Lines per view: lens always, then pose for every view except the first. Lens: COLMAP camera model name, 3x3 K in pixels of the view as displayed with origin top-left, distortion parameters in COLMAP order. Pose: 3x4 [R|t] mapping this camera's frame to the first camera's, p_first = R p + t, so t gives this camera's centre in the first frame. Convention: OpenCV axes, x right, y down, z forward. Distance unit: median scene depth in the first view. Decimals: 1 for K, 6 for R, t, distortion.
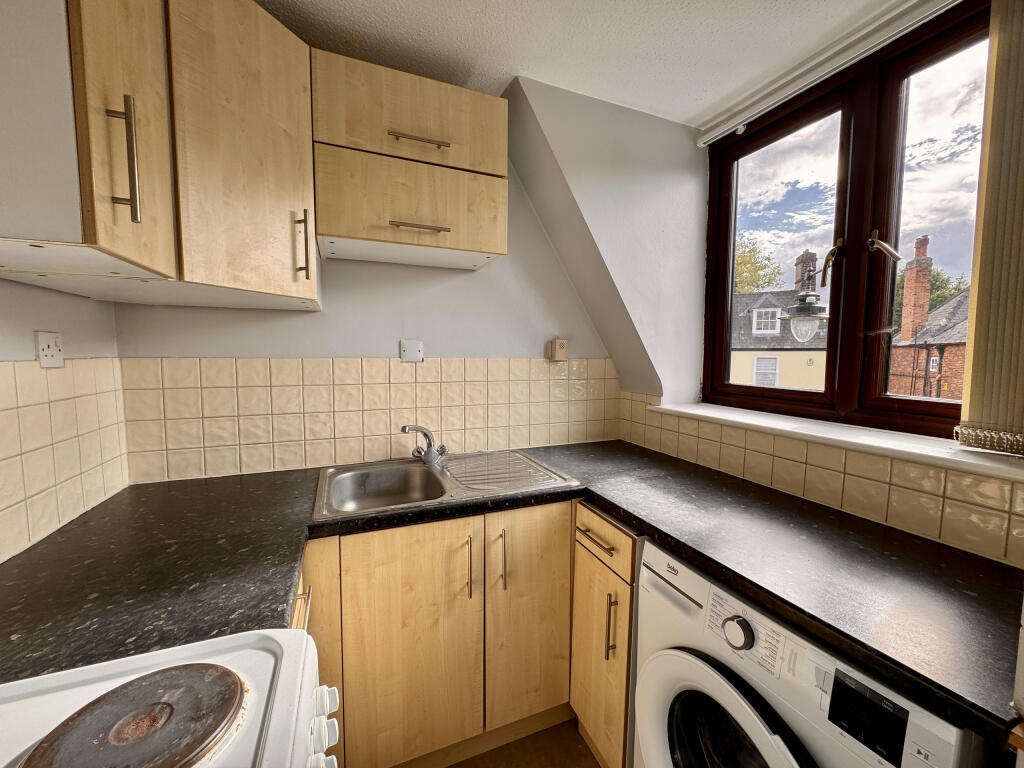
lens RADIAL K [[412.4, 0, 514.3], [0, 412.4, 382.9], [0, 0, 1]] dist [-0.000301, 0.000302]
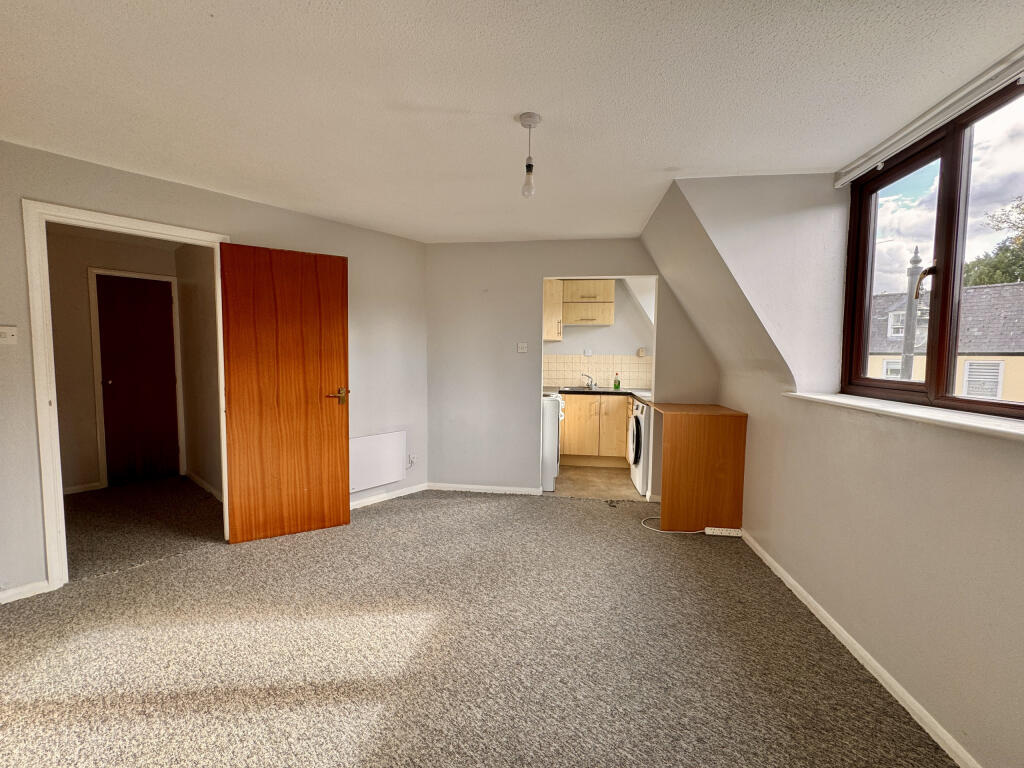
lens RADIAL K [[412.4, 0, 514.3], [0, 412.4, 382.9], [0, 0, 1]] dist [-0.000301, 0.000302]
pose [[0.869533, 0.021632, -0.493400, 0.284494], [-0.025501, 0.999674, -0.001112, 0.057147], [0.493215, 0.013549, 0.869802, -0.701387]]
